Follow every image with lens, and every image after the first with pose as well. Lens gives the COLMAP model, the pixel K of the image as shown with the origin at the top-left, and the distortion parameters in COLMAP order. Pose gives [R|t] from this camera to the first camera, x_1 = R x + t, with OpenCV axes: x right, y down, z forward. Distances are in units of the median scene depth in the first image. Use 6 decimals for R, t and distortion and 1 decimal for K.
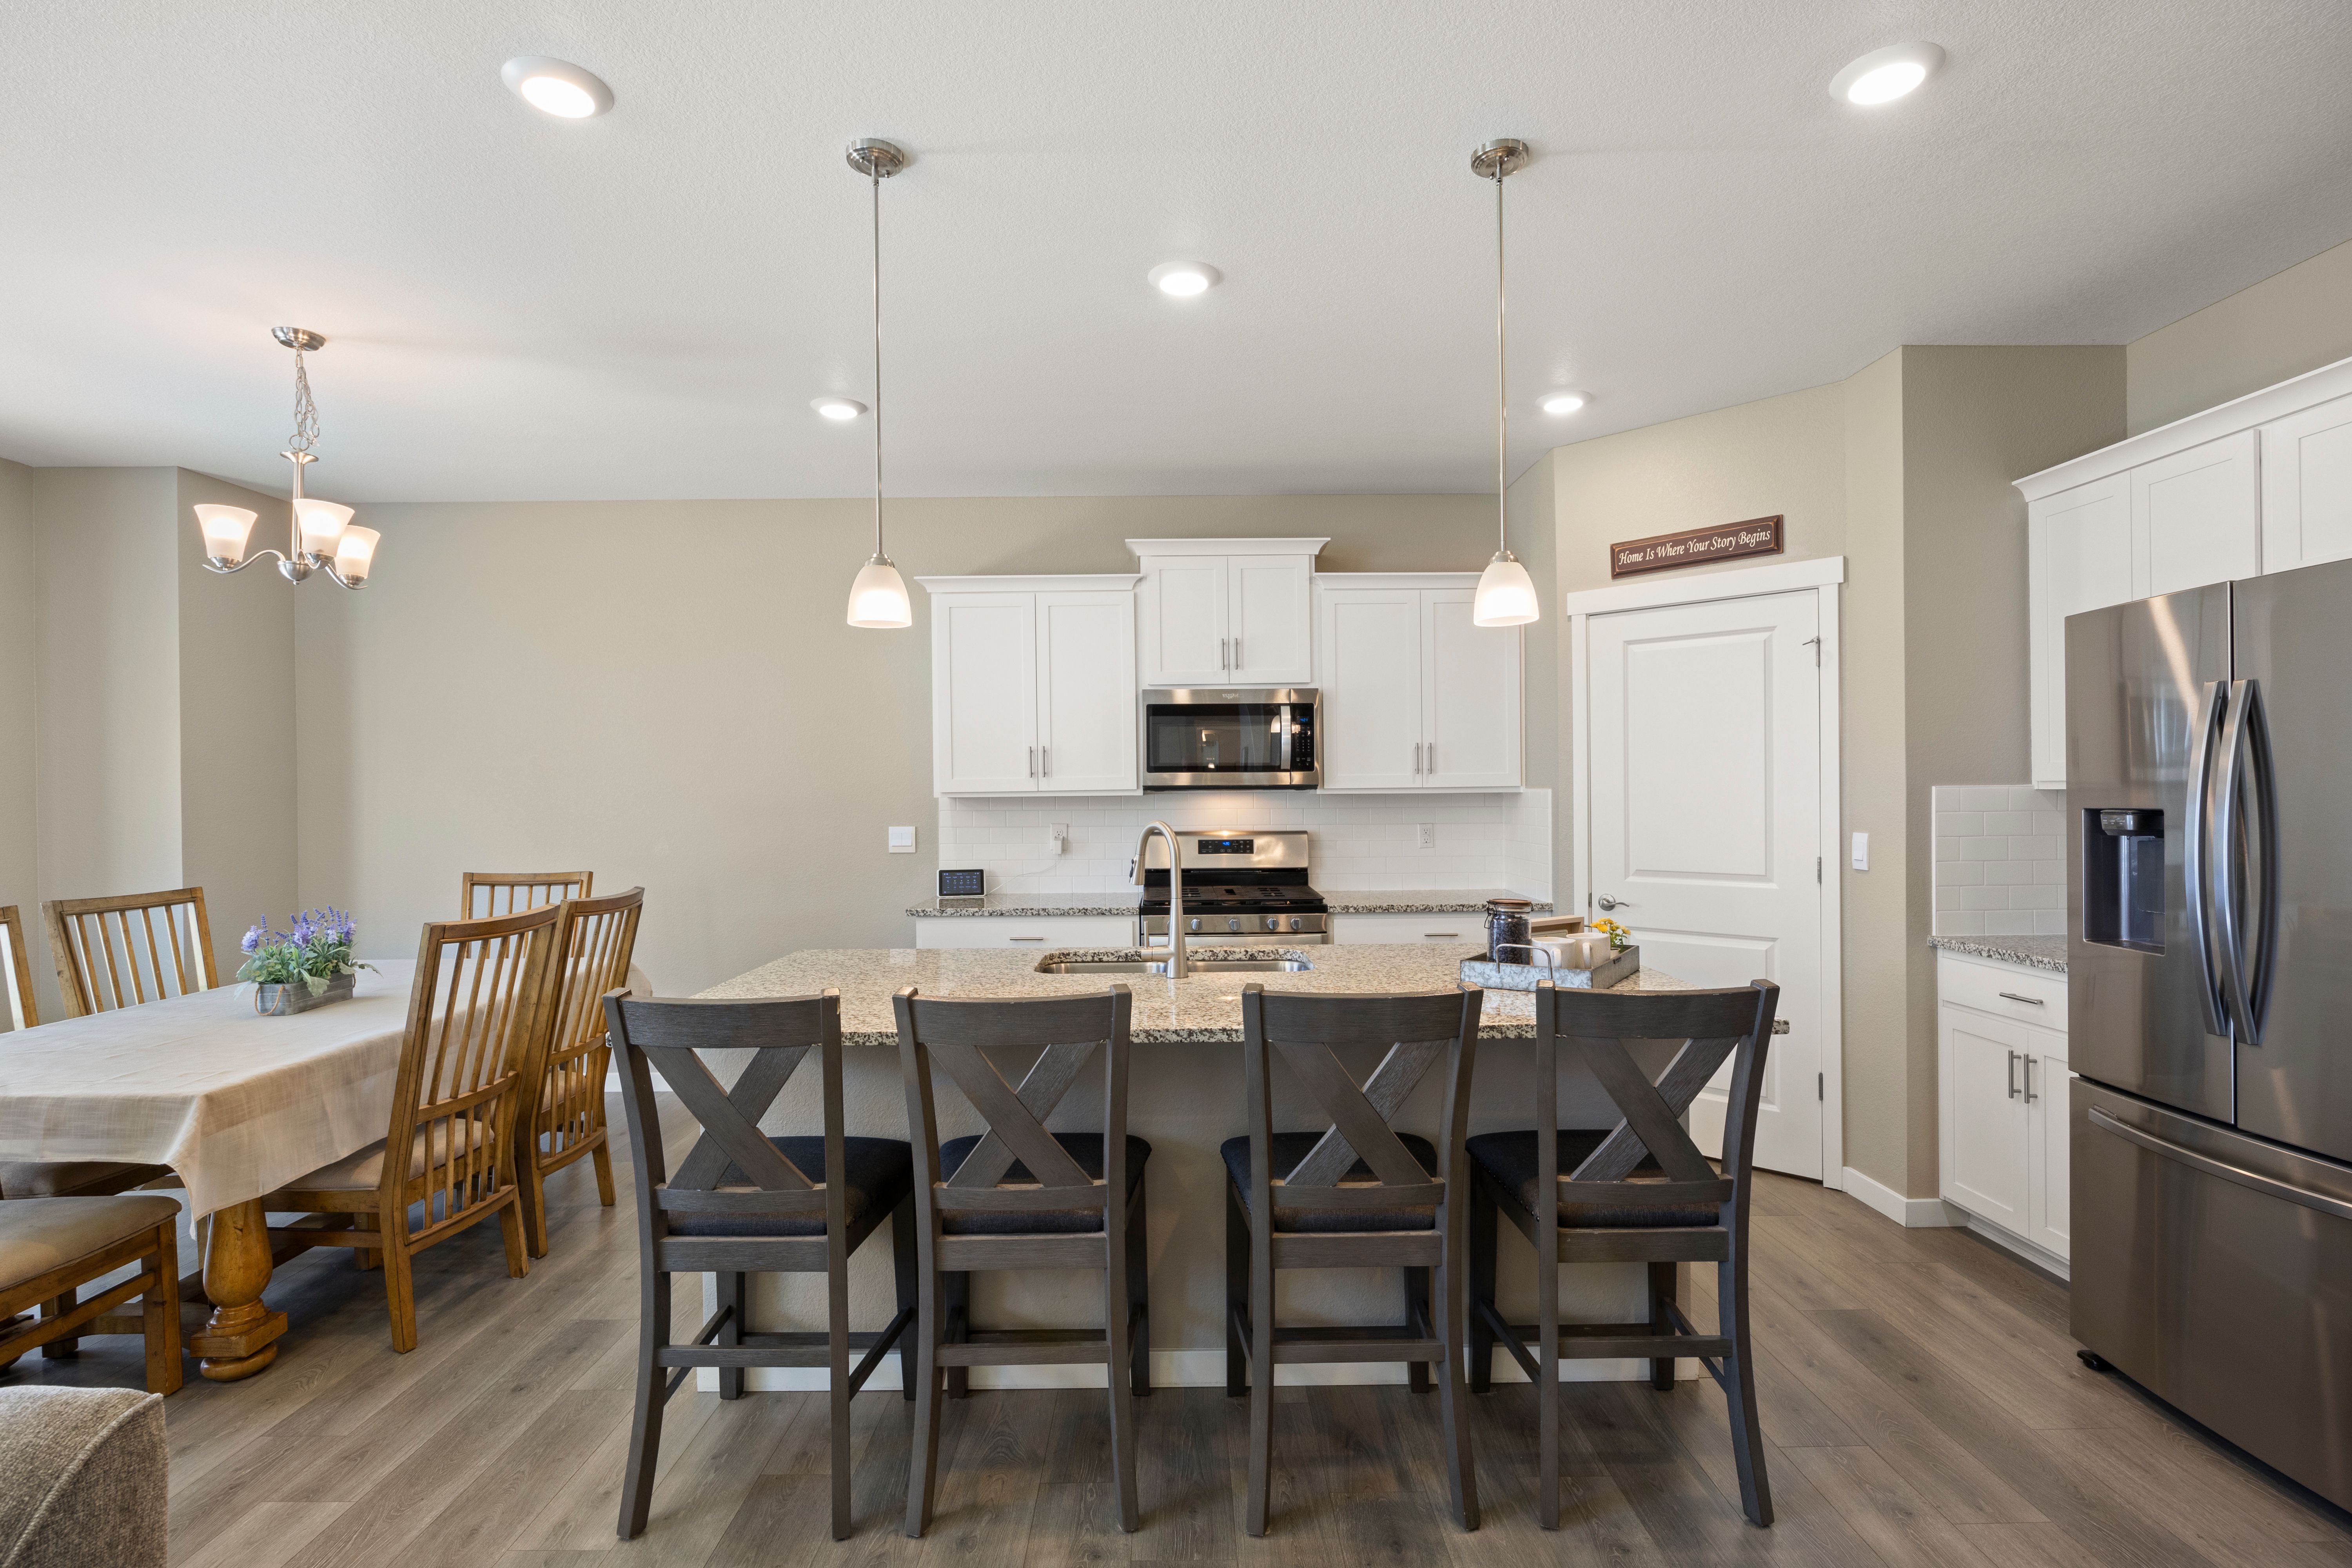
lens RADIAL K [[1107.1, 0, 1178.7], [0, 1107.1, 794.8], [0, 0, 1]] dist [-0.010836, -0.000328]
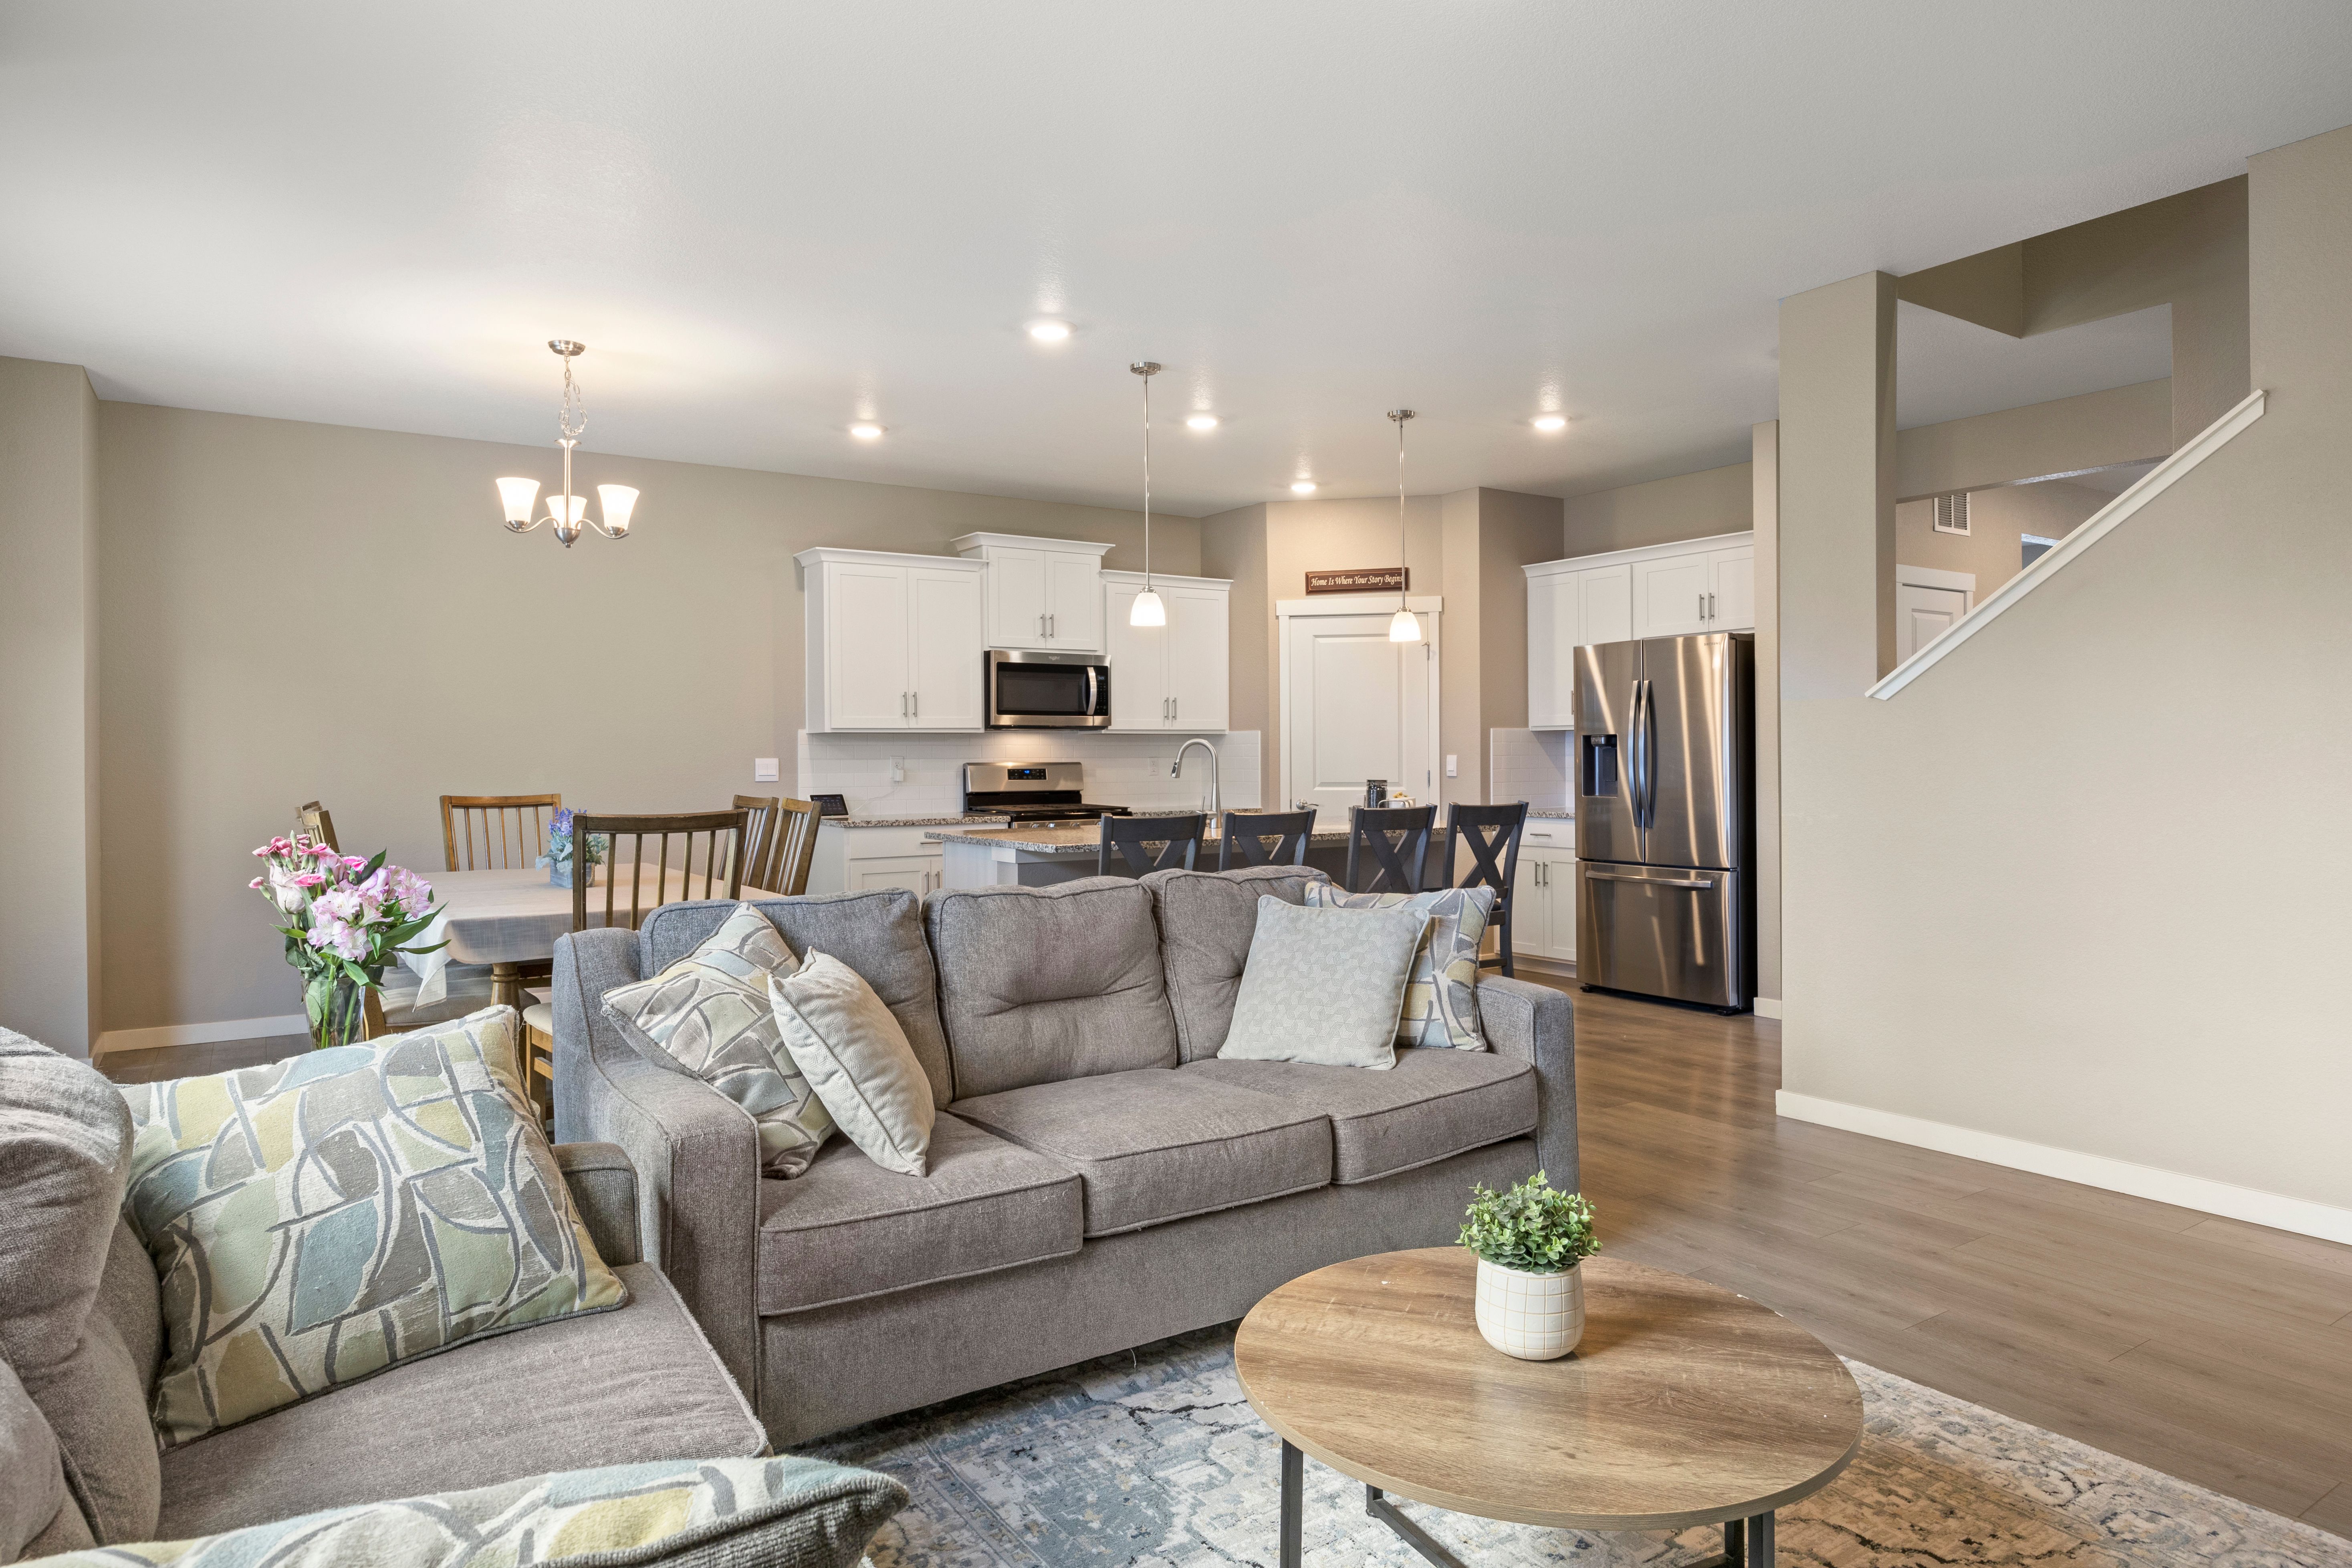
lens RADIAL K [[1392.0, 0, 1173.1], [0, 1392.0, 760.9], [0, 0, 1]] dist [-0.006070, 0.000554]
pose [[0.836580, 0.001521, 0.547843, -1.010325], [0.000455, 0.999994, -0.003470, 0.053852], [-0.547845, 0.003152, 0.836574, -0.638883]]
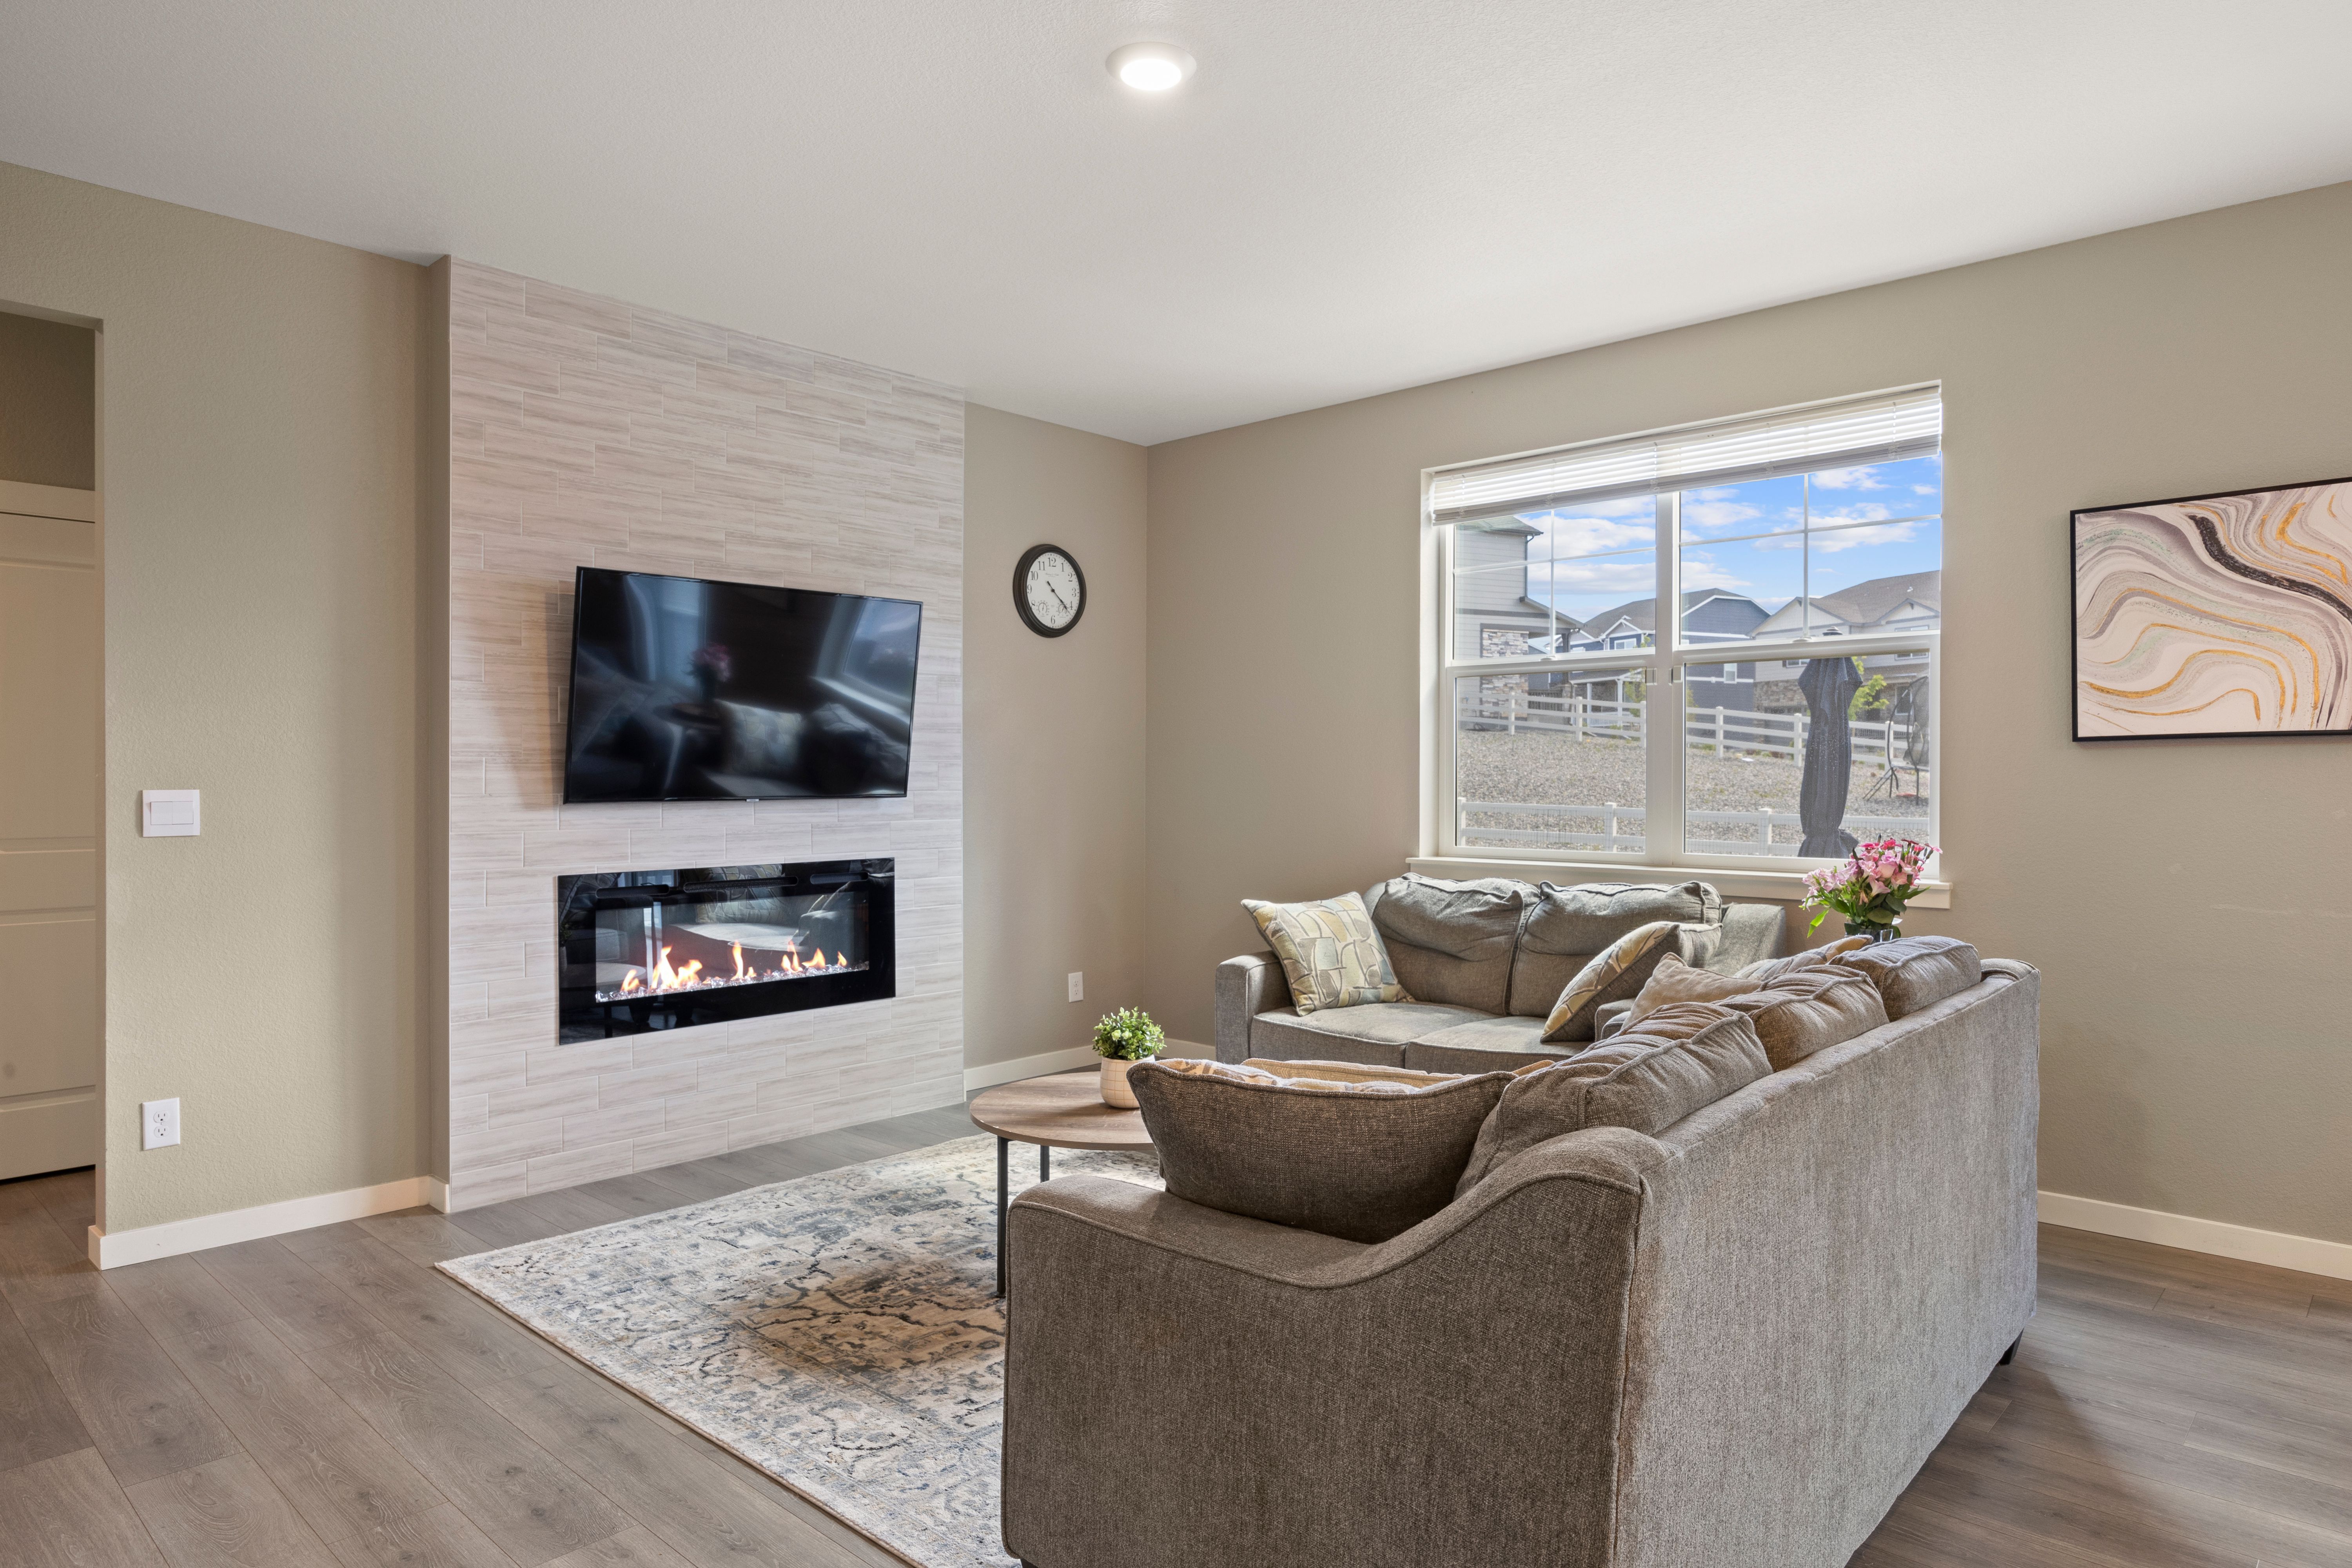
lens RADIAL K [[1391.9, 0, 1173.1], [0, 1391.9, 760.9], [0, 0, 1]] dist [-0.006070, 0.000554]
pose [[-0.683212, 0.001109, -0.730219, 0.125383], [0.001370, 0.999999, 0.000236, 0.028743], [0.730219, -0.000839, -0.683213, 0.459825]]
